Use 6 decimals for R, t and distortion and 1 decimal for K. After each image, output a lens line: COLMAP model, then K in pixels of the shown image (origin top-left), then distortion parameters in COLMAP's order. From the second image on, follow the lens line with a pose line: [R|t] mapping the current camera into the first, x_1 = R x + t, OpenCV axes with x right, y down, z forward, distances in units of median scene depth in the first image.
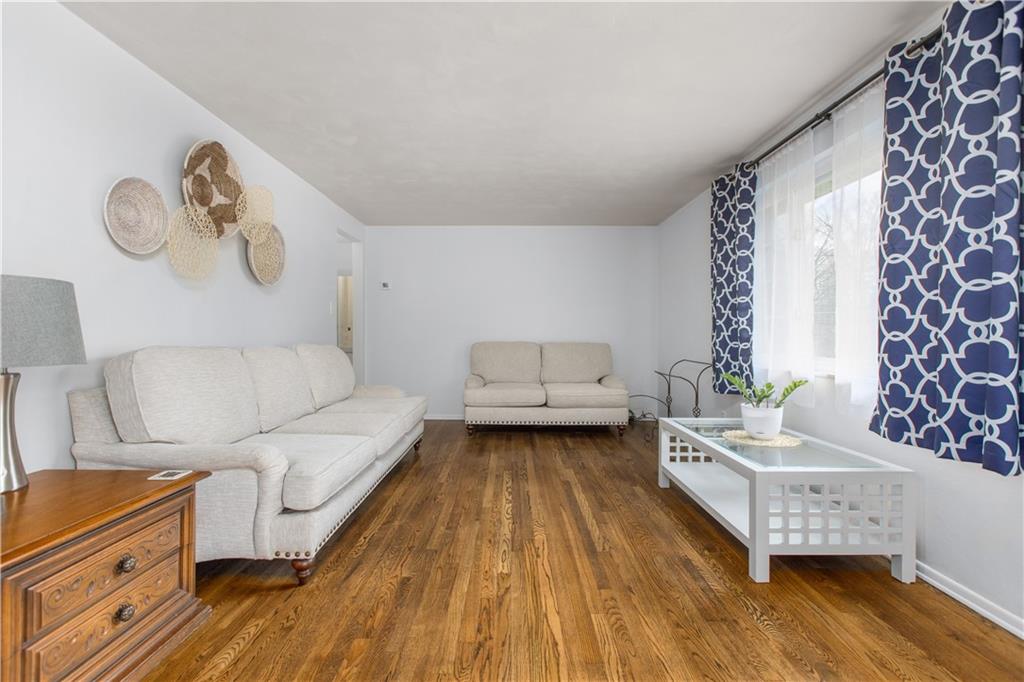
lens RADIAL K [[458.1, 0, 513.2], [0, 458.1, 334.3], [0, 0, 1]] dist [-0.003645, -0.000972]
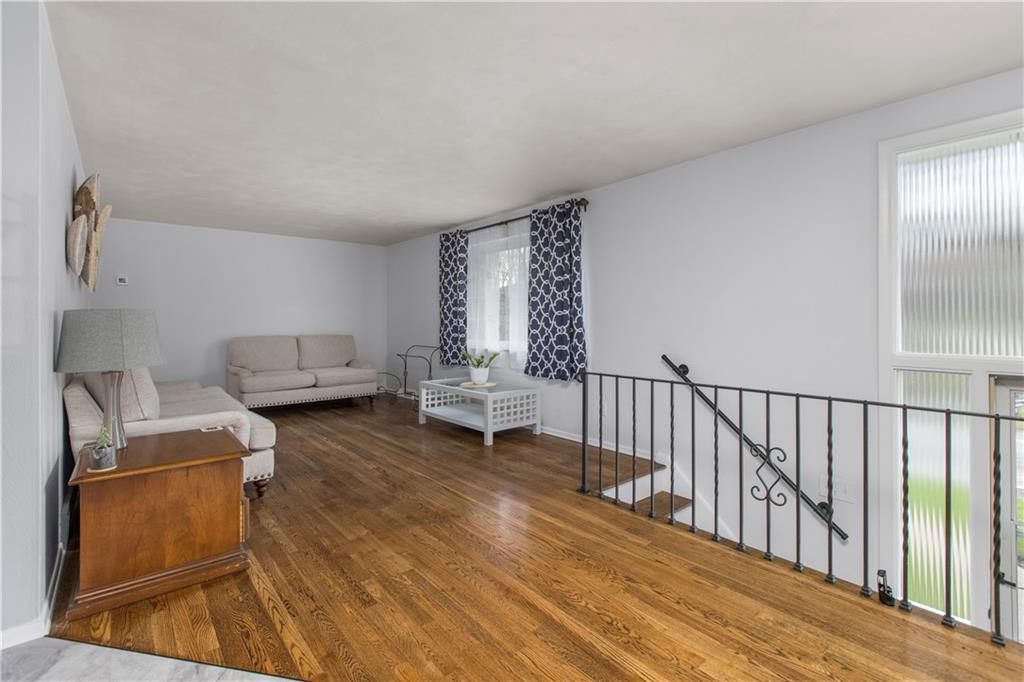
lens RADIAL K [[458.1, 0, 513.4], [0, 458.1, 320.5], [0, 0, 1]] dist [-0.003645, -0.000972]
pose [[0.756734, -0.001714, 0.653721, -0.649609], [0.002830, 0.999996, -0.000654, -0.042309], [-0.653717, 0.002345, 0.756735, -0.591883]]
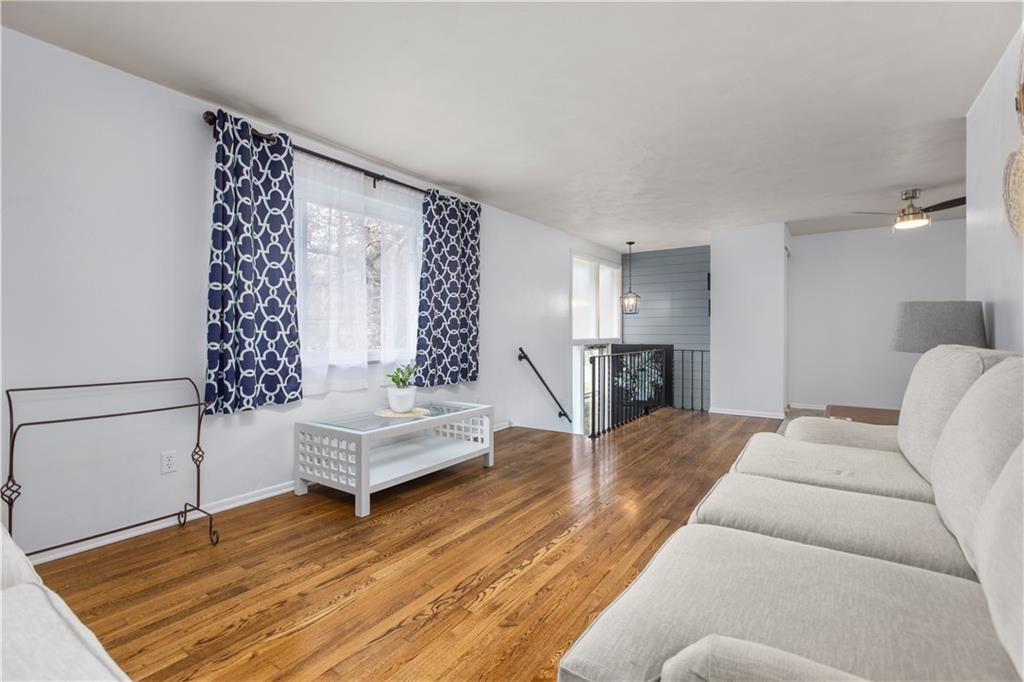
lens RADIAL K [[458.1, 0, 505.5], [0, 458.1, 333.8], [0, 0, 1]] dist [-0.003645, -0.000972]
pose [[-0.811693, -0.002015, 0.584081, -0.481219], [-0.001251, 0.999998, 0.001711, 0.001666], [-0.584083, 0.000658, -0.811693, 1.996769]]
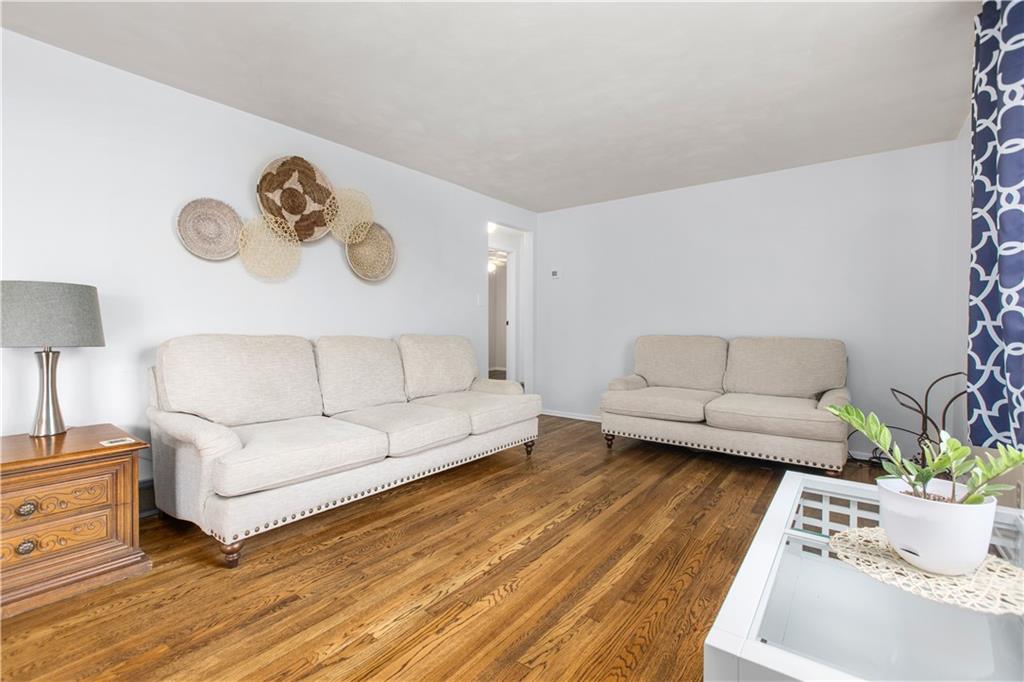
lens RADIAL K [[458.1, 0, 511.7], [0, 458.1, 333.5], [0, 0, 1]] dist [-0.003645, -0.000972]
pose [[0.795002, 0.010492, -0.606516, 0.516419], [-0.001917, 0.999889, 0.014784, 0.003954], [0.606604, -0.010591, 0.794934, 0.447435]]
